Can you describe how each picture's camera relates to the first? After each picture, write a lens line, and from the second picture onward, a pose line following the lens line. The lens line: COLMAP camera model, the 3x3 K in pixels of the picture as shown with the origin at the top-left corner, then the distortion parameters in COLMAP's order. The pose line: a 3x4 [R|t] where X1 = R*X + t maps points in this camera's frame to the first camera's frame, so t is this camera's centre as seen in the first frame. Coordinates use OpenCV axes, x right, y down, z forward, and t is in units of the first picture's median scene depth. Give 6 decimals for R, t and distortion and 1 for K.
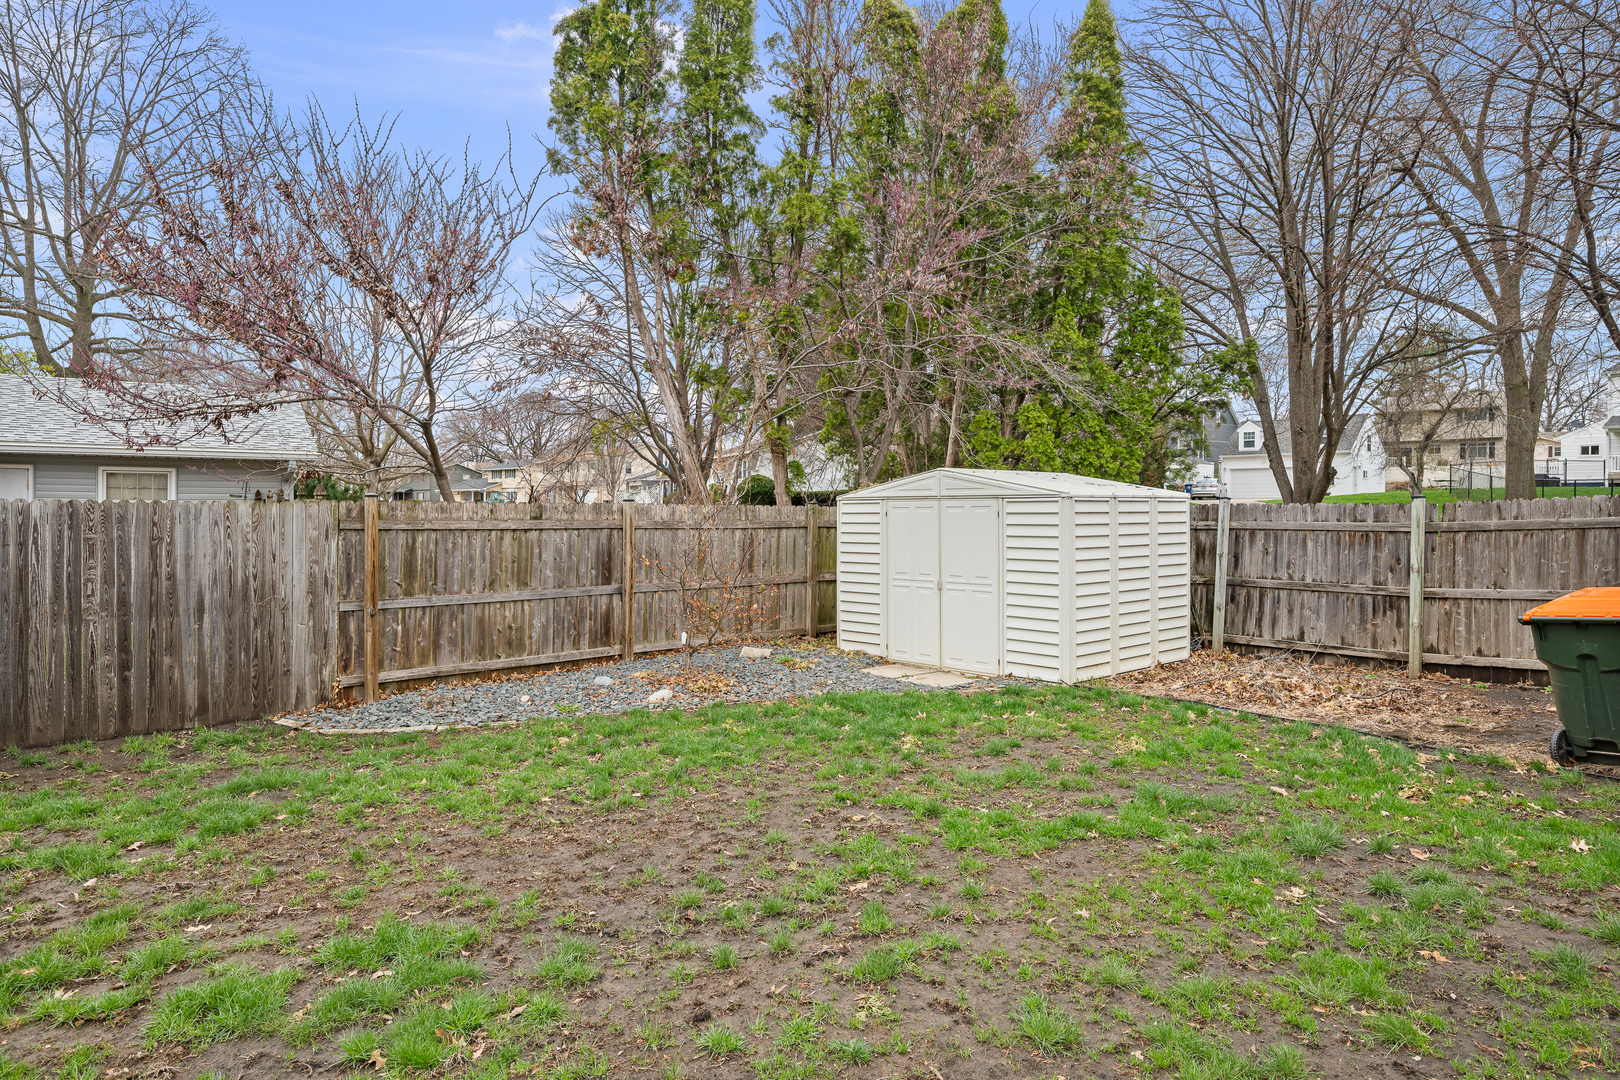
lens RADIAL K [[989.8, 0, 810.0], [0, 989.8, 526.3], [0, 0, 1]] dist [0.000625, -0.000326]
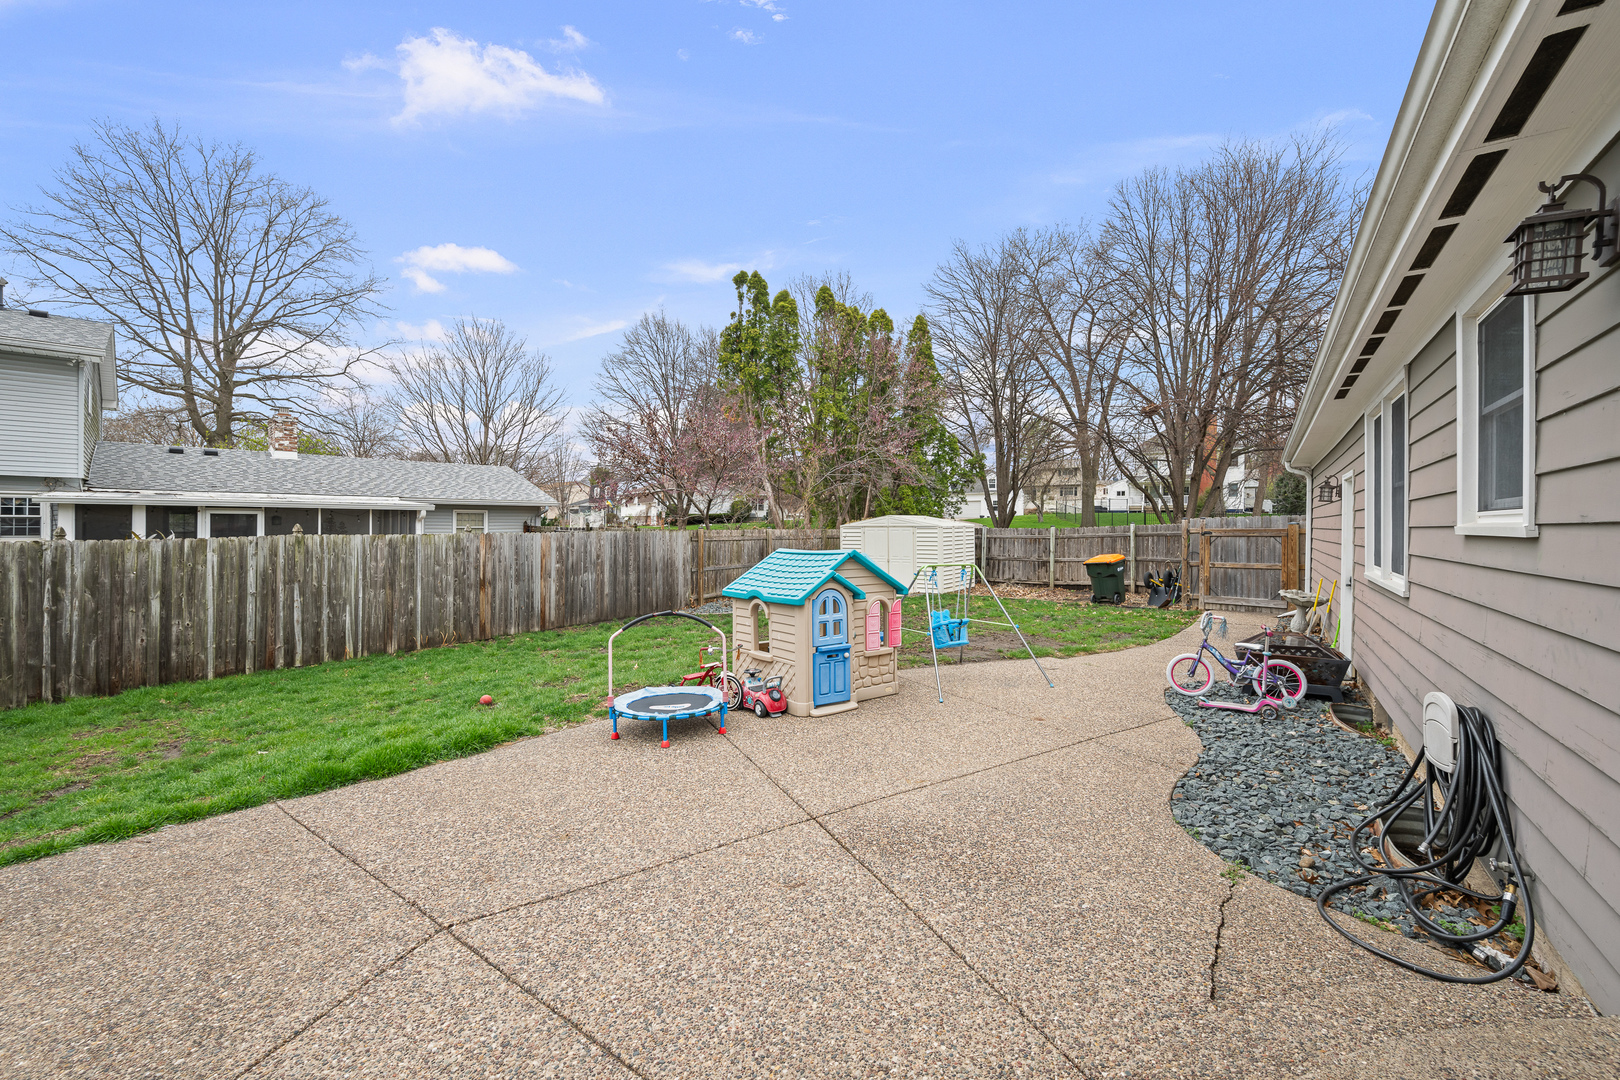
lens RADIAL K [[635.6, 0, 810.5], [0, 635.6, 532.3], [0, 0, 1]] dist [-0.002168, 0.000000]
pose [[0.978569, -0.005051, 0.205856, -0.282189], [0.005551, 0.999983, -0.001848, -0.008173], [-0.205843, 0.002951, 0.978581, -0.409938]]
